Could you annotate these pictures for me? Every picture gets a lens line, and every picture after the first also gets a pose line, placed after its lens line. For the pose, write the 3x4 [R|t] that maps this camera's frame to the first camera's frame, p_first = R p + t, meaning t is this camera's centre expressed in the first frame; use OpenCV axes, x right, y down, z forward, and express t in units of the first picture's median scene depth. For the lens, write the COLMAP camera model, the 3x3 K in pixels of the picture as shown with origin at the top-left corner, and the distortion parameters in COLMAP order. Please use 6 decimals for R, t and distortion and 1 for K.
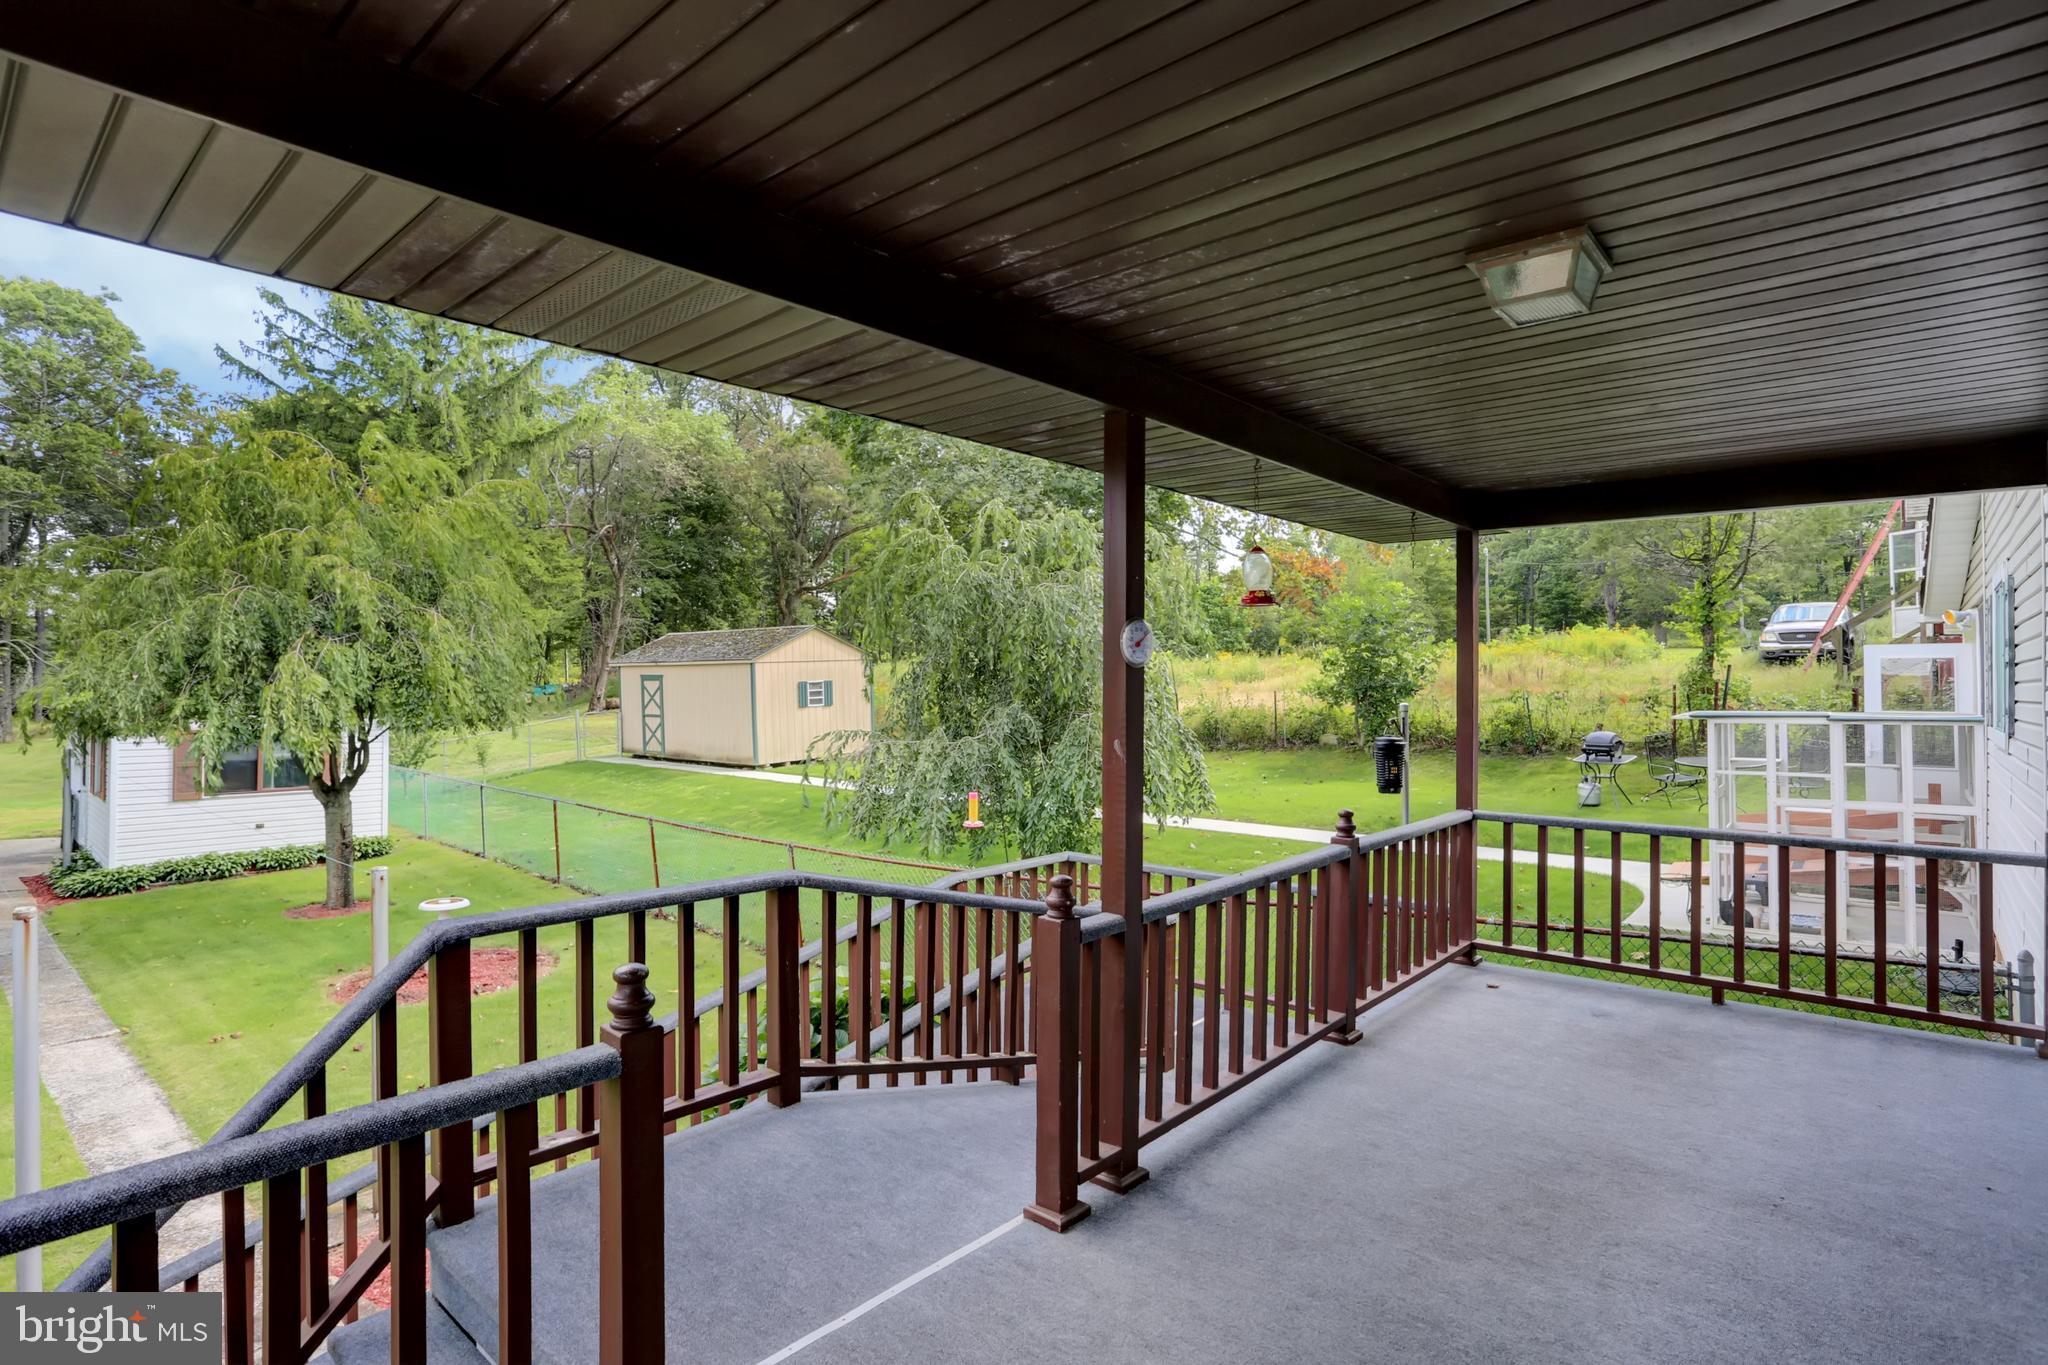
lens RADIAL K [[1016.0, 0, 1020.5], [0, 1016.0, 677.6], [0, 0, 1]] dist [-0.080788, 0.038576]
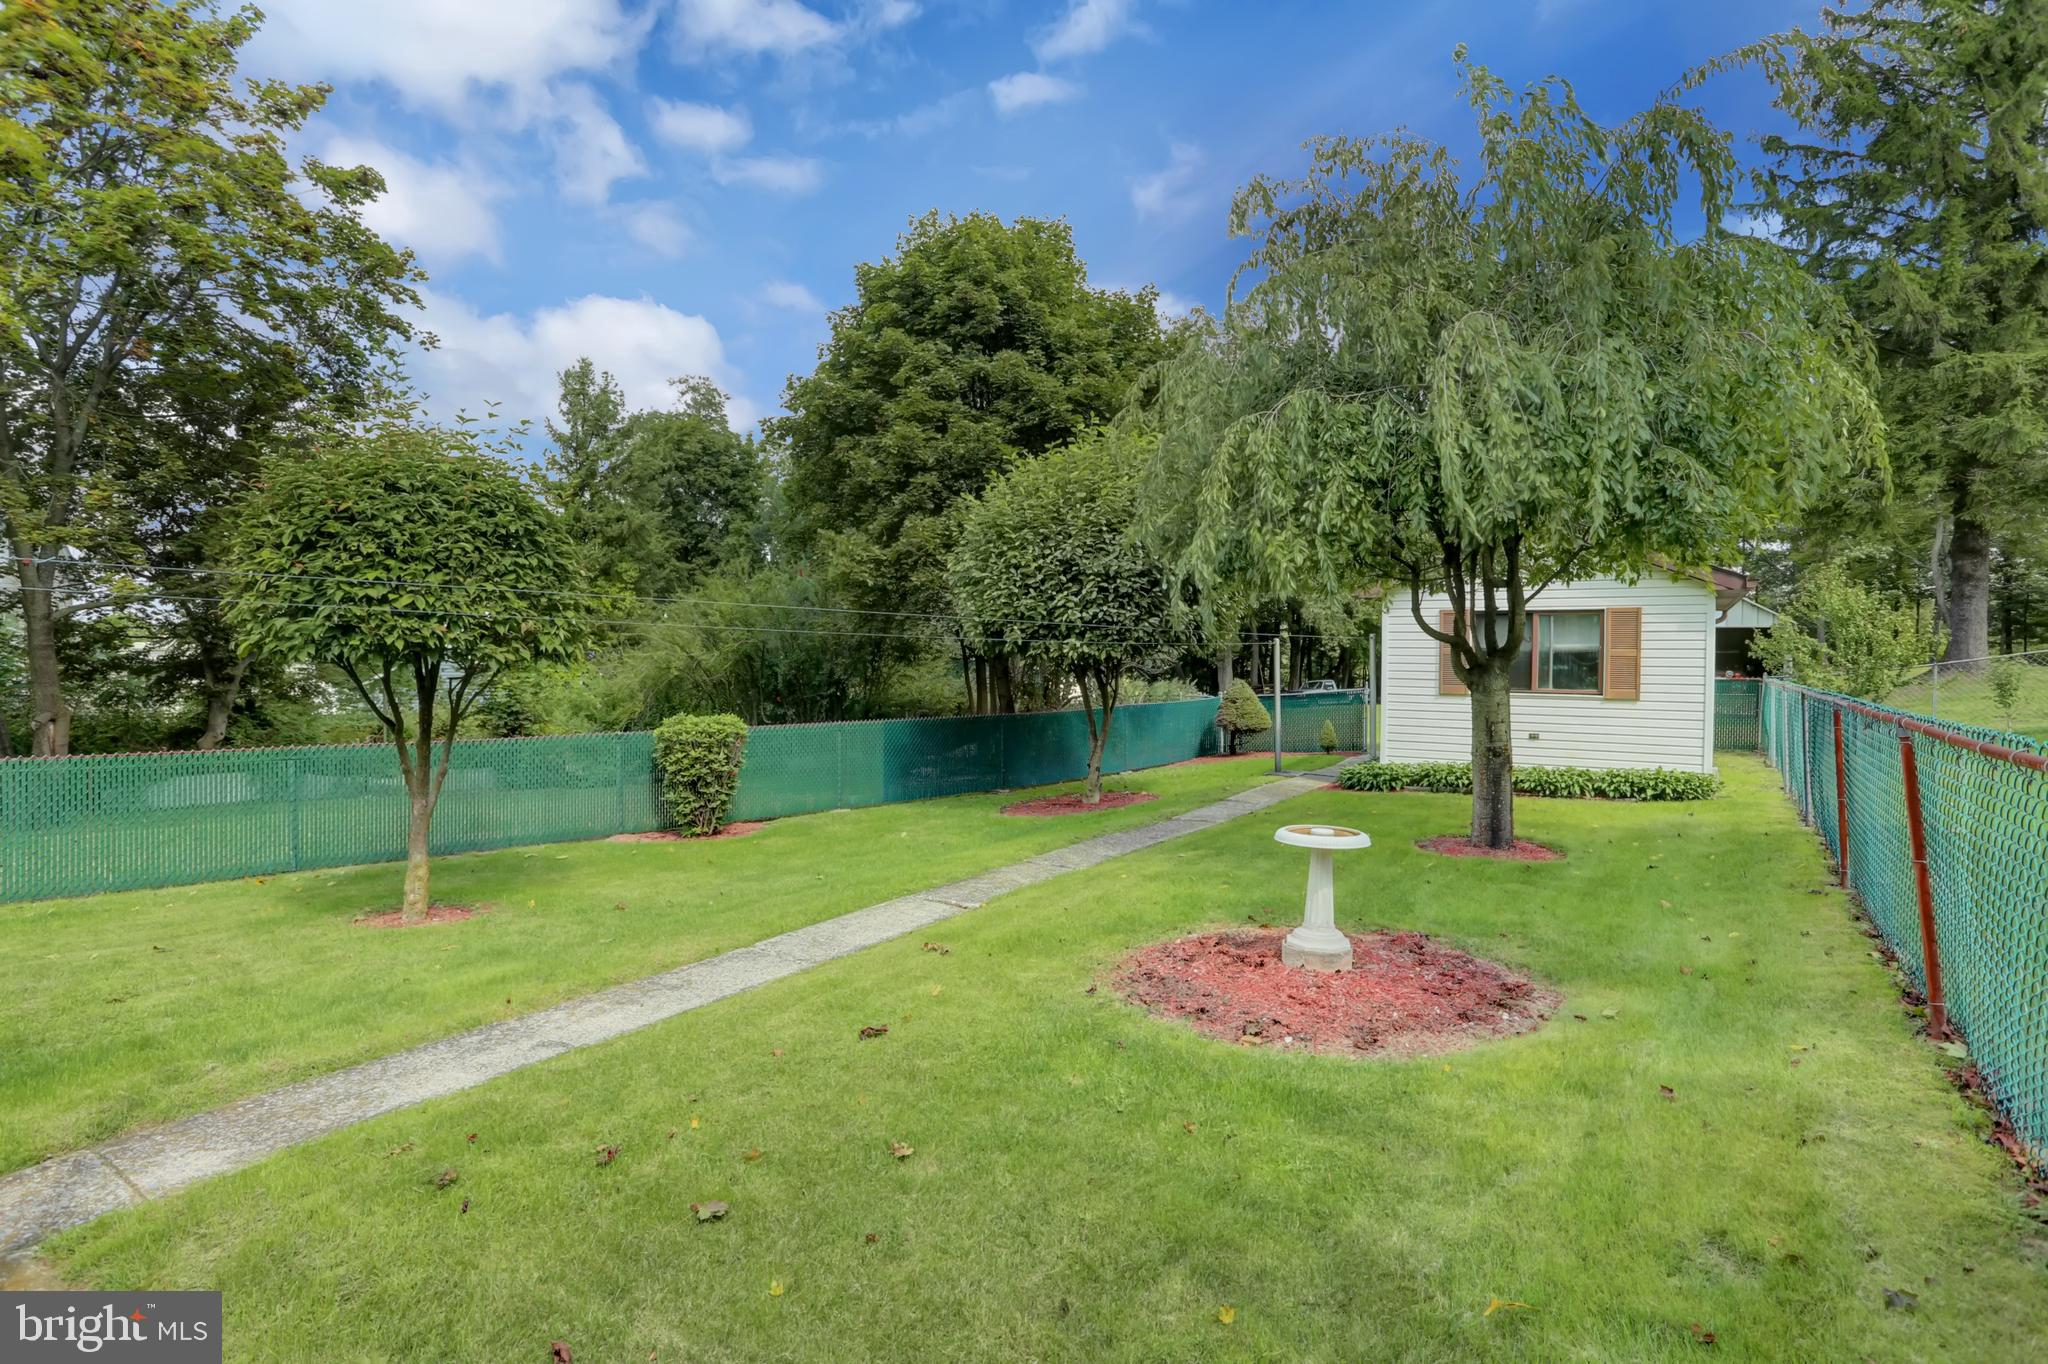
lens RADIAL K [[1016.0, 0, 1020.5], [0, 1016.0, 677.1], [0, 0, 1]] dist [-0.080788, 0.038576]
pose [[0.147876, 0.022245, -0.988756, -0.068998], [0.004478, 0.999722, 0.023161, 0.092903], [0.988996, -0.007853, 0.147735, 0.531639]]
